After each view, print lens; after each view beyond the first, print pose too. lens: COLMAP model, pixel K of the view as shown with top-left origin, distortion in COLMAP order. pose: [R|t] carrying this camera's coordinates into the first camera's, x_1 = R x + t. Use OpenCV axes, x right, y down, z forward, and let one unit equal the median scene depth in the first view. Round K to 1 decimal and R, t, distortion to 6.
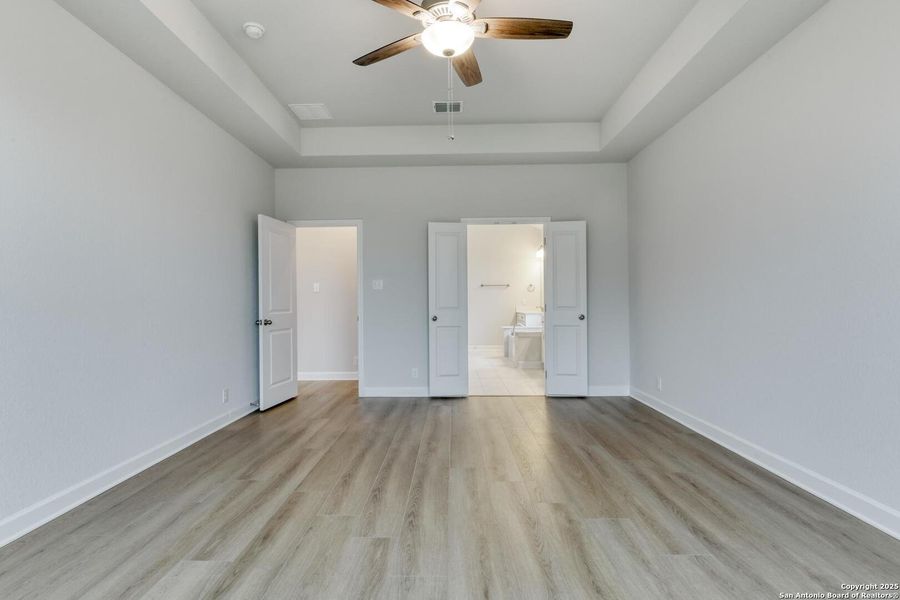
lens RADIAL K [[451.8, 0, 446.3], [0, 451.8, 300.4], [0, 0, 1]] dist [-0.006378, -0.000341]
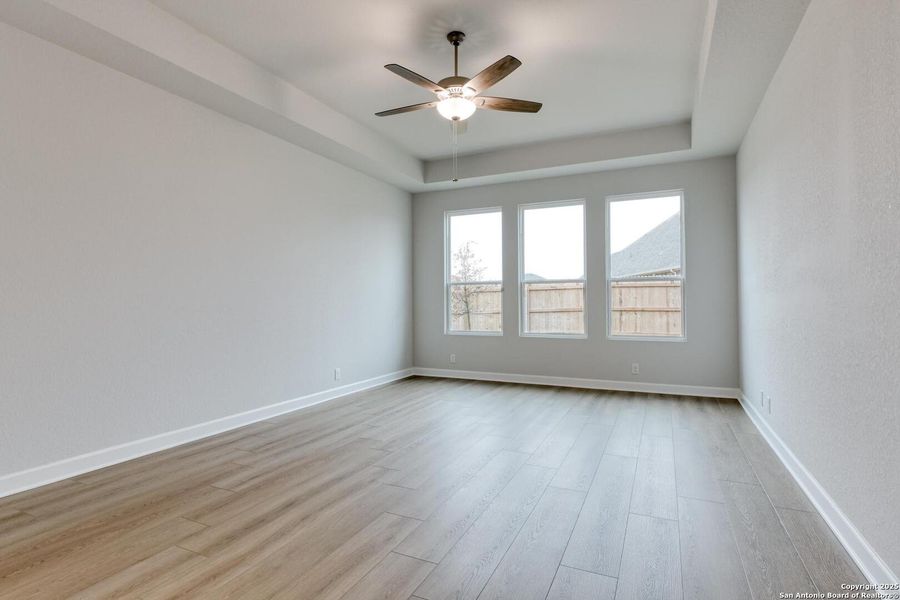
lens RADIAL K [[451.8, 0, 446.3], [0, 451.8, 300.4], [0, 0, 1]] dist [-0.006378, -0.000341]
pose [[-0.909336, 0.014219, 0.415818, -0.427370], [0.009346, 0.999862, -0.013752, 0.015986], [-0.415957, -0.008619, -0.909344, 1.811596]]
